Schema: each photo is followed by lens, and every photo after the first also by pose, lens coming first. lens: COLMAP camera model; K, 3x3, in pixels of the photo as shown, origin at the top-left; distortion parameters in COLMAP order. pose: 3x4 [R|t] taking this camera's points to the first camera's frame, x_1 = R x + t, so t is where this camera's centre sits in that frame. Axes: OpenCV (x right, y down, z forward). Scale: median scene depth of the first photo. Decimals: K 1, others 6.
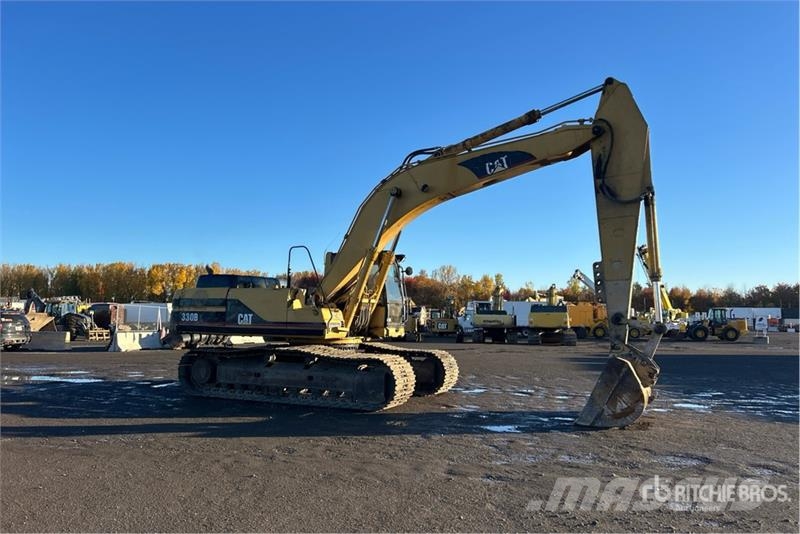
lens RADIAL K [[589.9, 0, 408.3], [0, 589.9, 261.6], [0, 0, 1]] dist [0.089356, -0.129956]
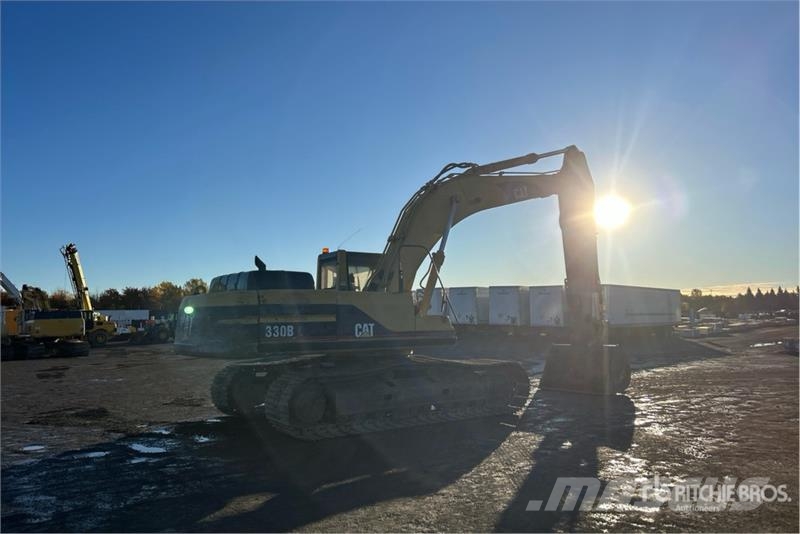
lens RADIAL K [[589.9, 0, 408.3], [0, 589.9, 261.6], [0, 0, 1]] dist [0.089356, -0.129956]
pose [[0.523400, 0.057714, 0.850130, -0.887880], [-0.054003, 0.997945, -0.034501, 0.027257], [-0.850374, -0.027852, 0.525441, 0.505541]]
